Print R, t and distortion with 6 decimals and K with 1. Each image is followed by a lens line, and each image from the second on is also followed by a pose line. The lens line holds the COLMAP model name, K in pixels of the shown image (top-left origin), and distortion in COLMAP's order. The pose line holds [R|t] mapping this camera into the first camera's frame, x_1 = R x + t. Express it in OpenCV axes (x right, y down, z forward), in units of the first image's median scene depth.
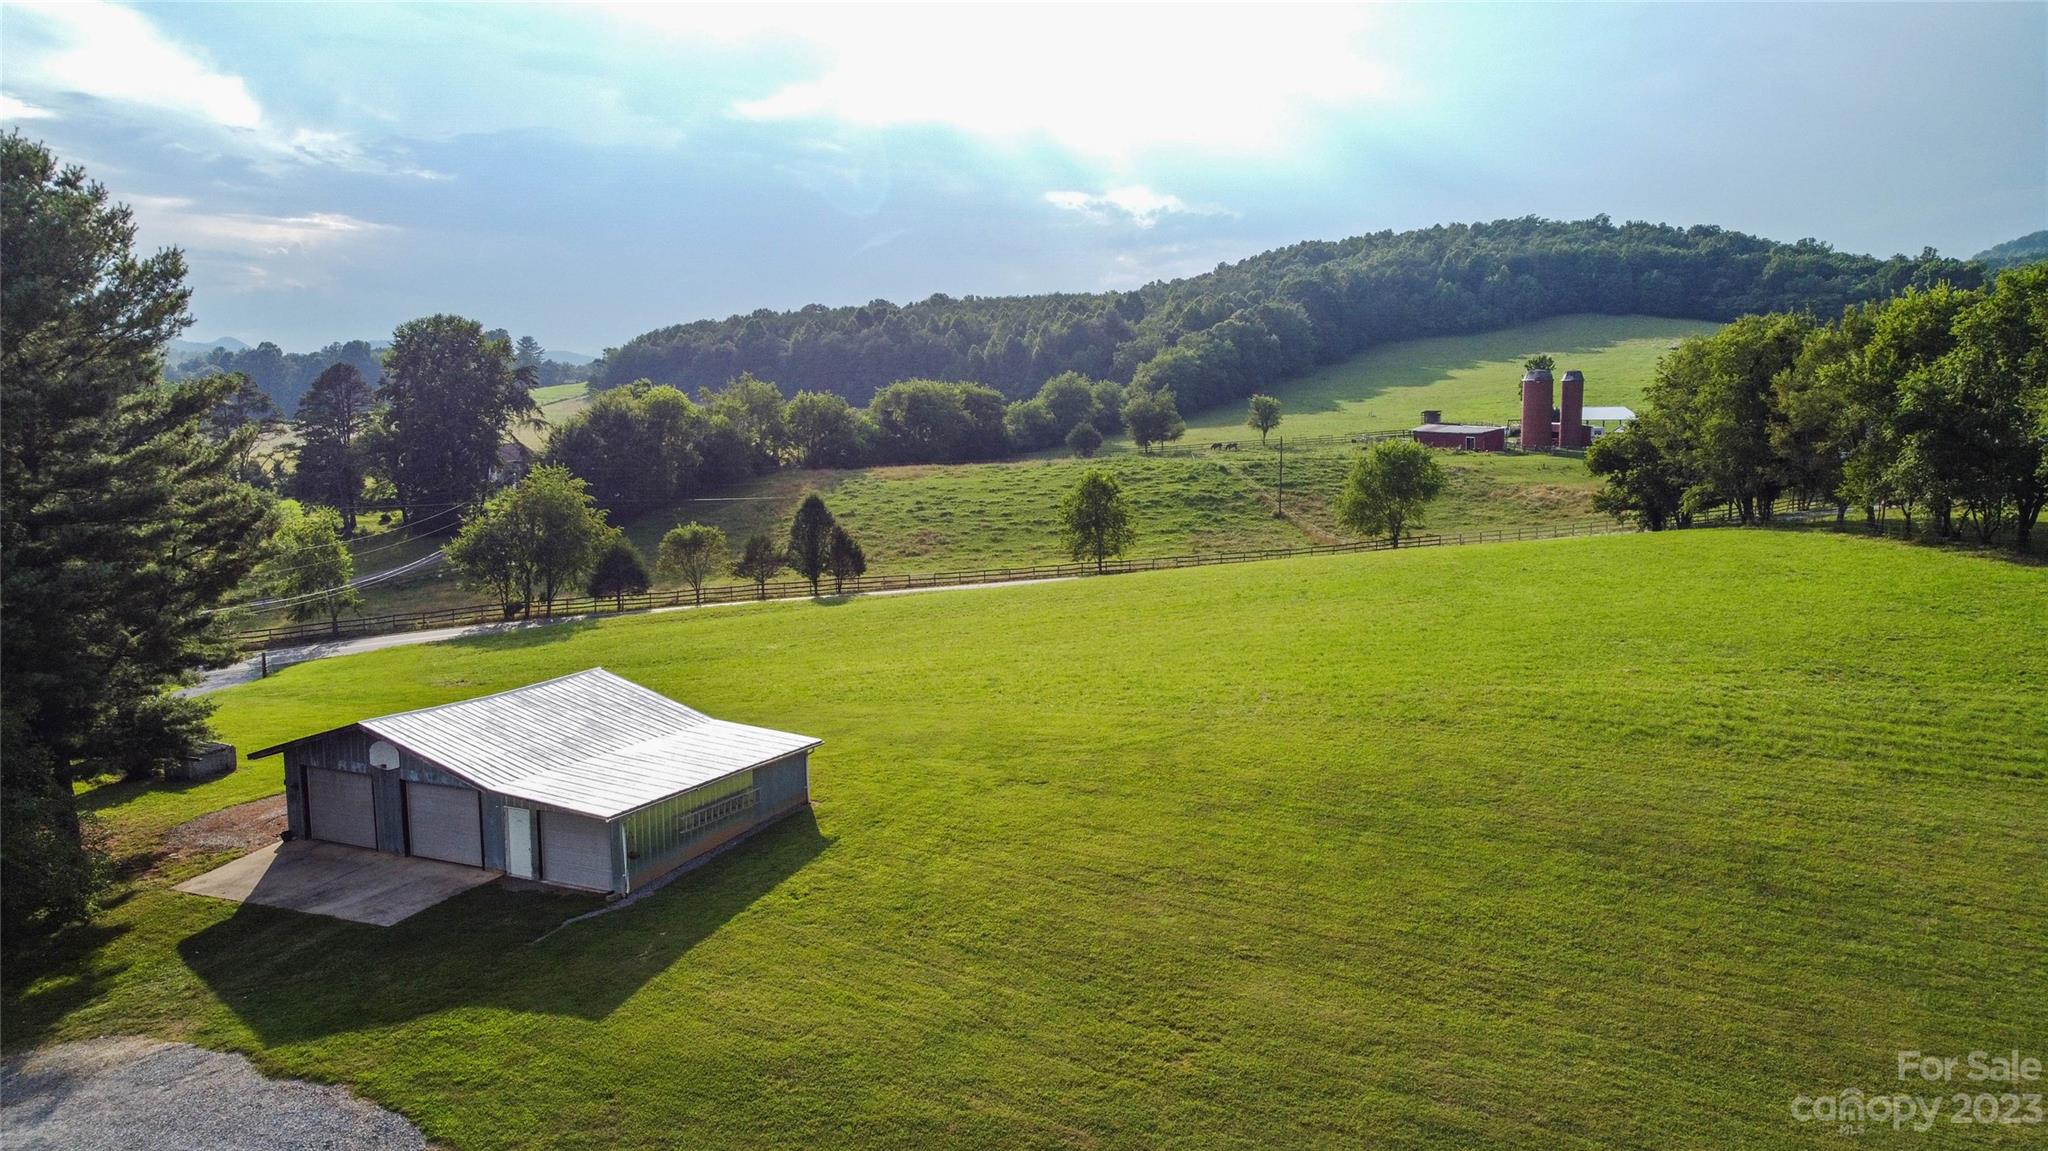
lens RADIAL K [[1572.5, 0, 1020.5], [0, 1572.5, 590.3], [0, 0, 1]] dist [0.002892, -0.006353]
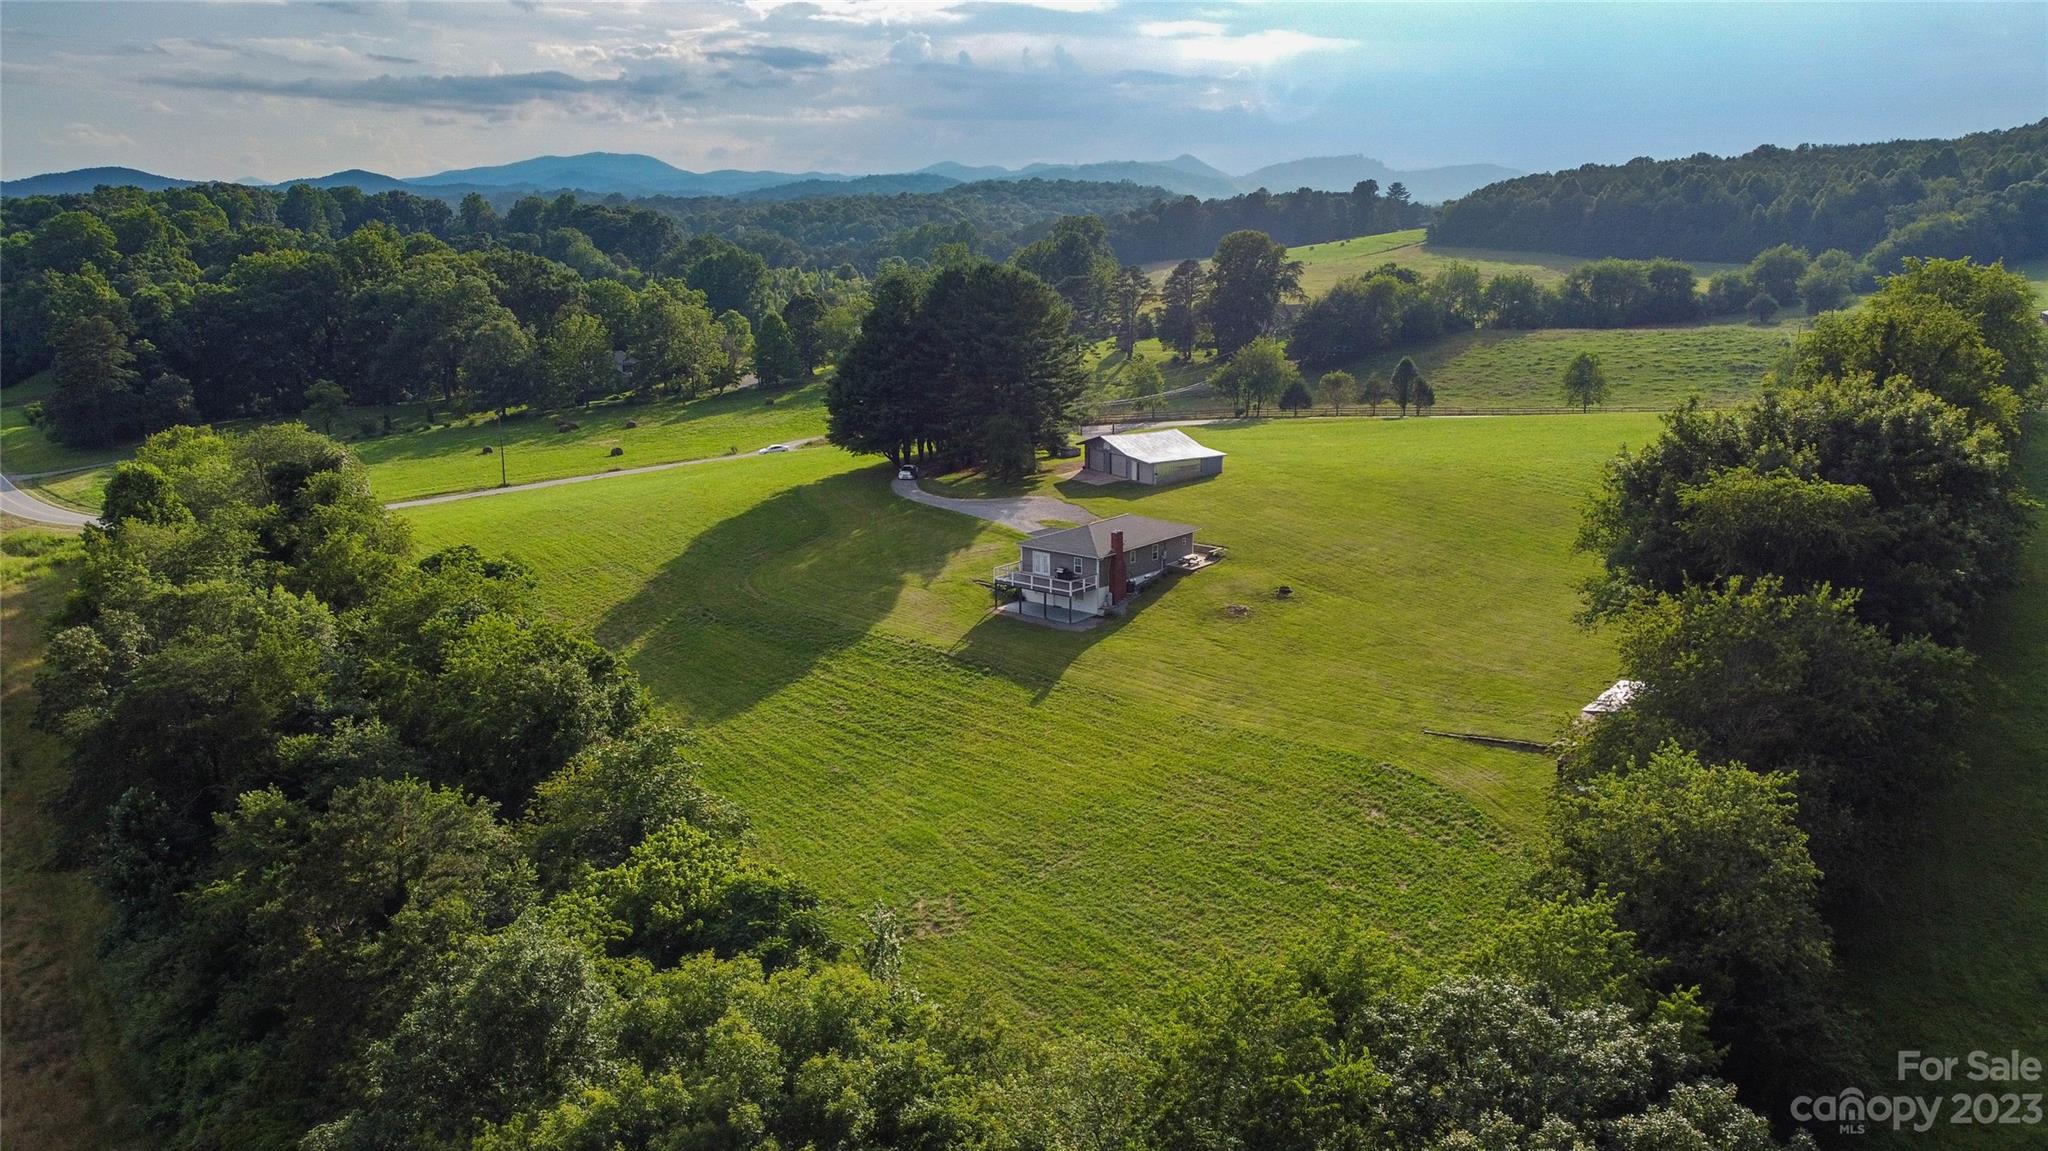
lens RADIAL K [[1572.5, 0, 1014.3], [0, 1572.5, 584.0], [0, 0, 1]] dist [0.002892, -0.006353]
pose [[0.842442, 0.124267, -0.524261, 0.331189], [-0.063834, 0.989206, 0.131899, -0.011285], [0.534992, -0.077652, 0.841281, -0.535719]]
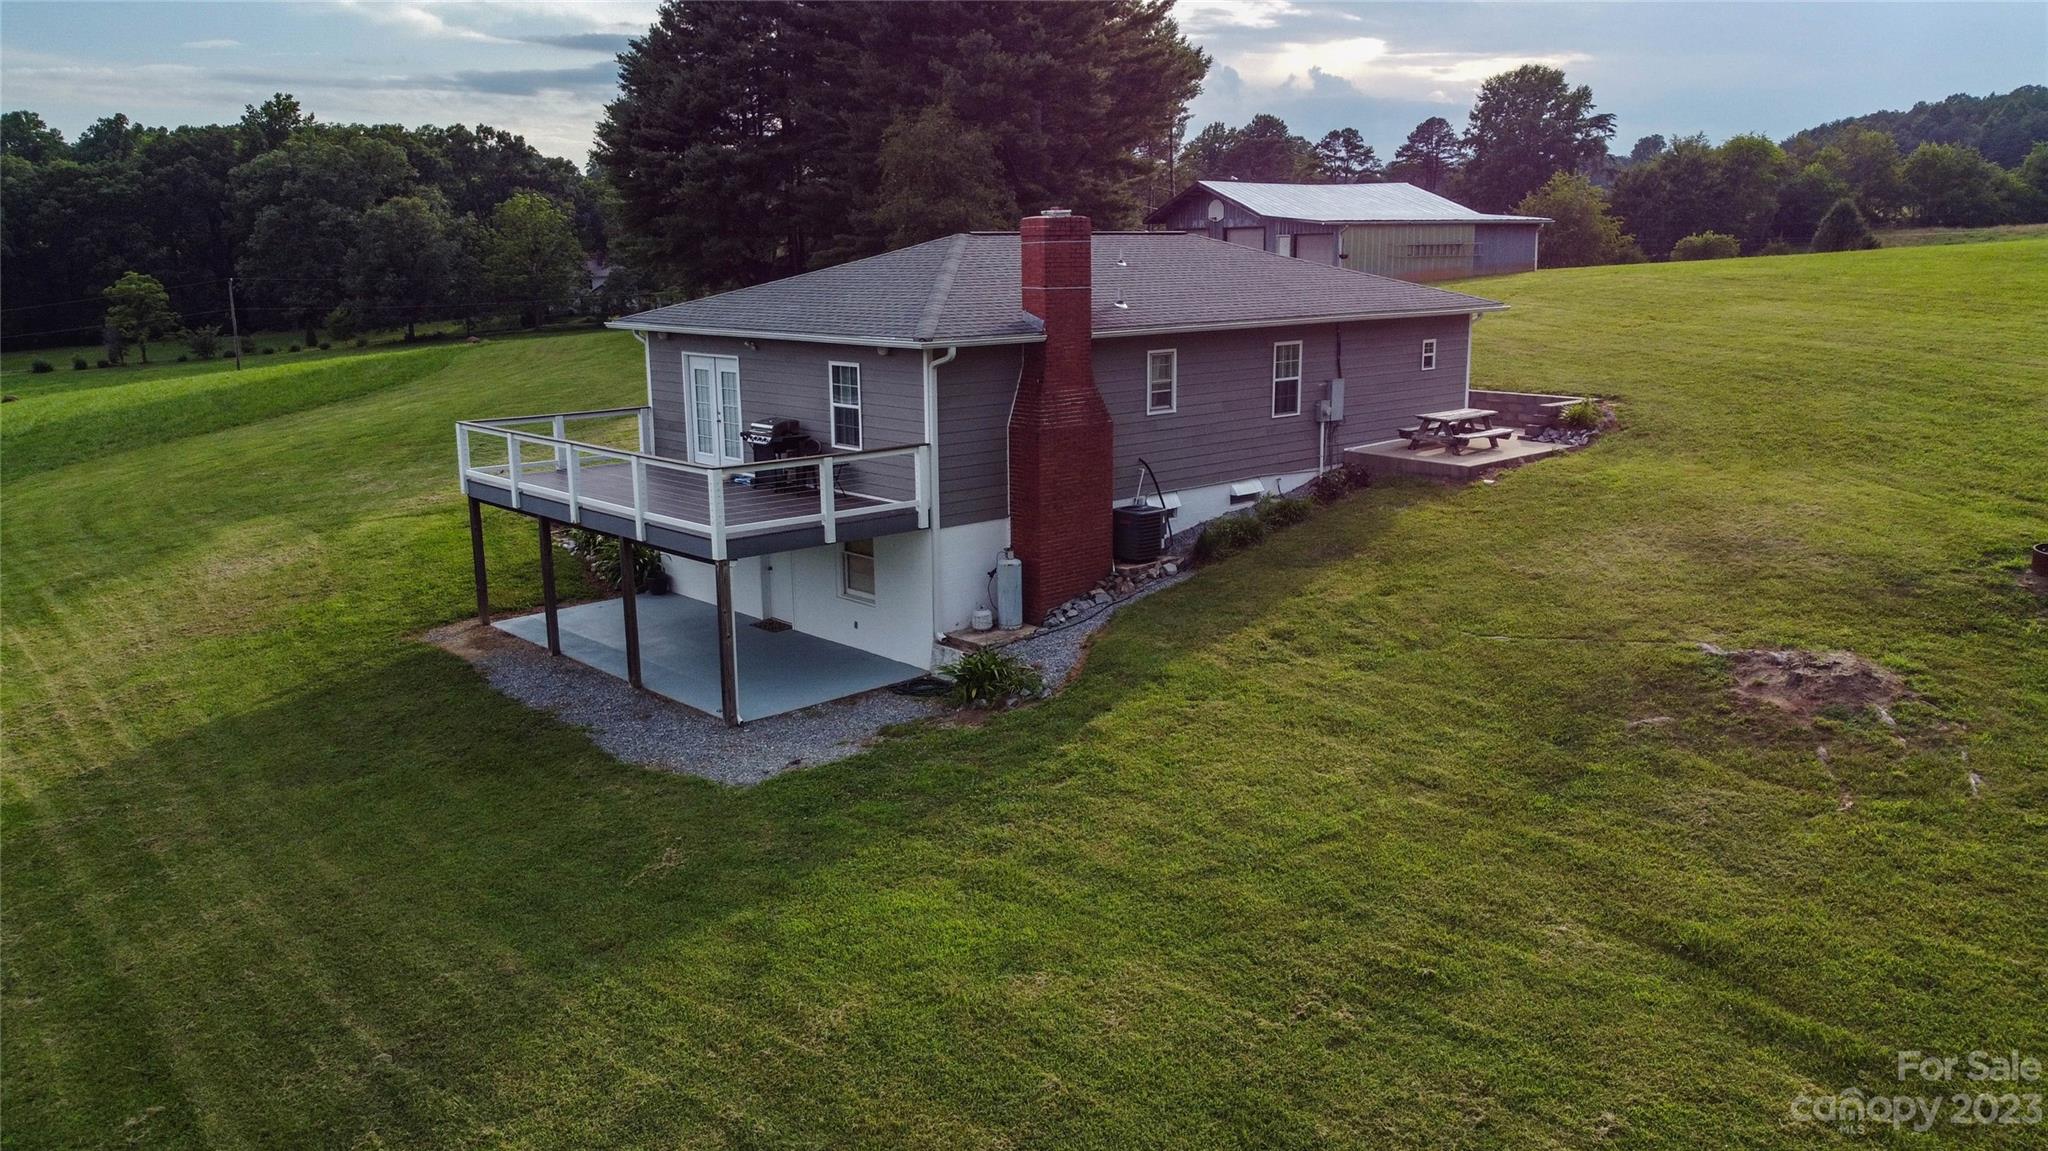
lens RADIAL K [[1572.5, 0, 1026.9], [0, 1572.5, 582.8], [0, 0, 1]] dist [0.002892, -0.006353]
pose [[0.761550, 0.135134, -0.633862, 0.093314], [-0.074409, 0.989784, 0.121615, 0.065191], [0.643821, -0.045451, 0.763825, -0.043042]]
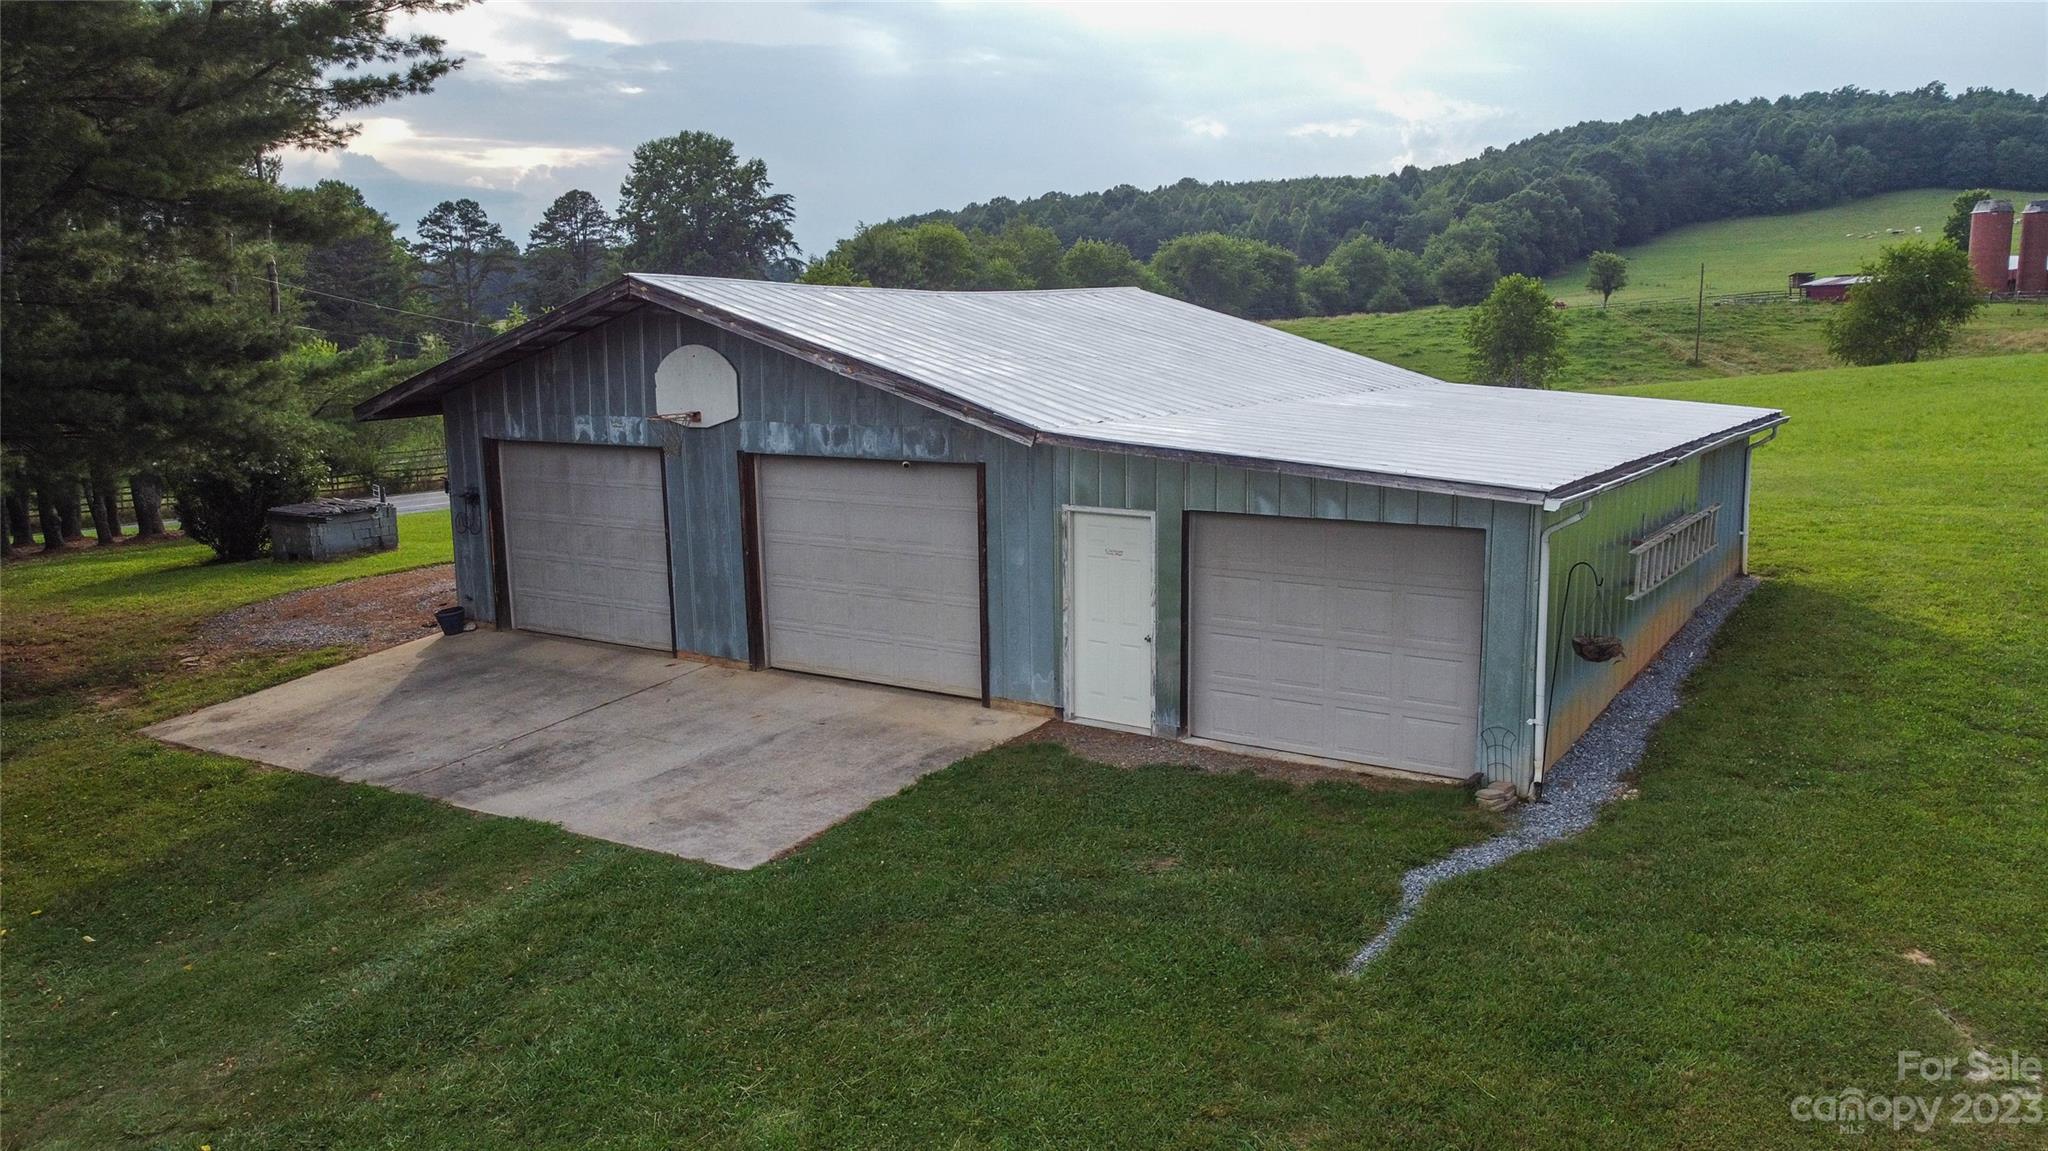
lens RADIAL K [[1572.5, 0, 1019.9], [0, 1572.5, 584.4], [0, 0, 1]] dist [0.002892, -0.006353]
pose [[0.991042, 0.016849, -0.132480, -0.067352], [-0.010925, 0.998913, 0.045314, 0.031741], [0.133100, -0.043461, 0.990149, 0.155247]]
